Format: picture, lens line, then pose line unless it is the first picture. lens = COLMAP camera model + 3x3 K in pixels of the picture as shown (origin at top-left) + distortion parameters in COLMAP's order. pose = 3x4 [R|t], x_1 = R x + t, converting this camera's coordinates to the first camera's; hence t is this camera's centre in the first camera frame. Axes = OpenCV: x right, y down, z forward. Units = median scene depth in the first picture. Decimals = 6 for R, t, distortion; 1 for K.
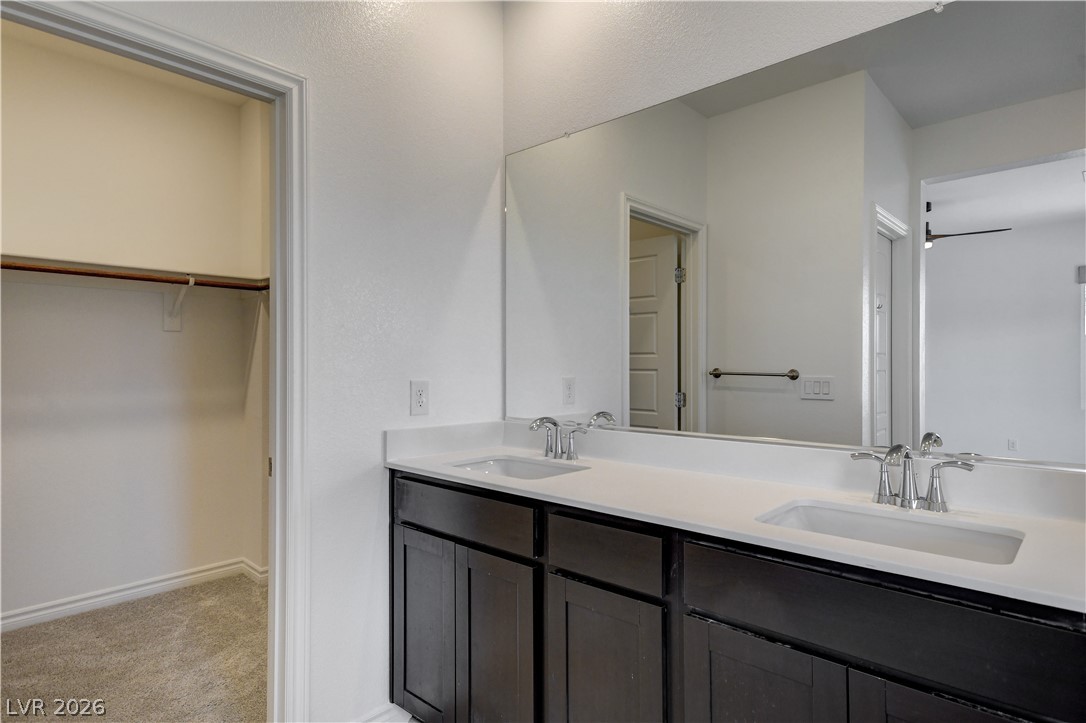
lens RADIAL K [[614.8, 0, 544.0], [0, 614.8, 364.7], [0, 0, 1]] dist [0.022147, 0.003079]
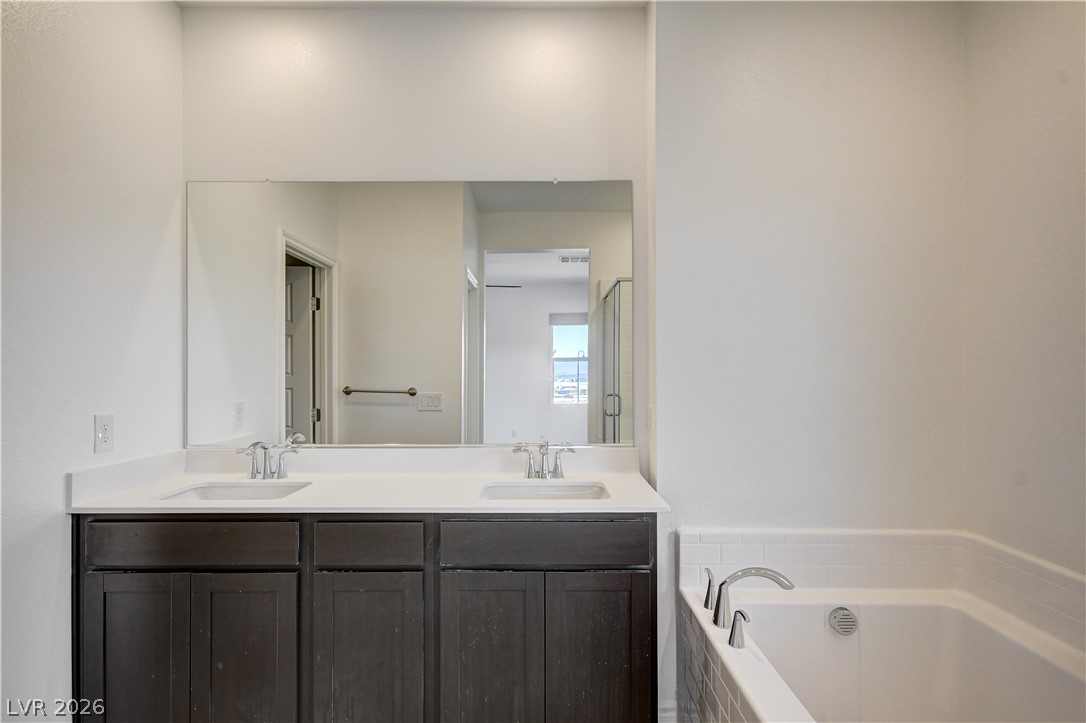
lens RADIAL K [[614.8, 0, 538.1], [0, 614.8, 363.0], [0, 0, 1]] dist [0.022147, 0.003079]
pose [[0.724588, 0.005750, 0.689158, -0.326924], [-0.001980, 0.999978, -0.006262, -0.040938], [-0.689179, 0.003173, 0.724584, -0.110854]]
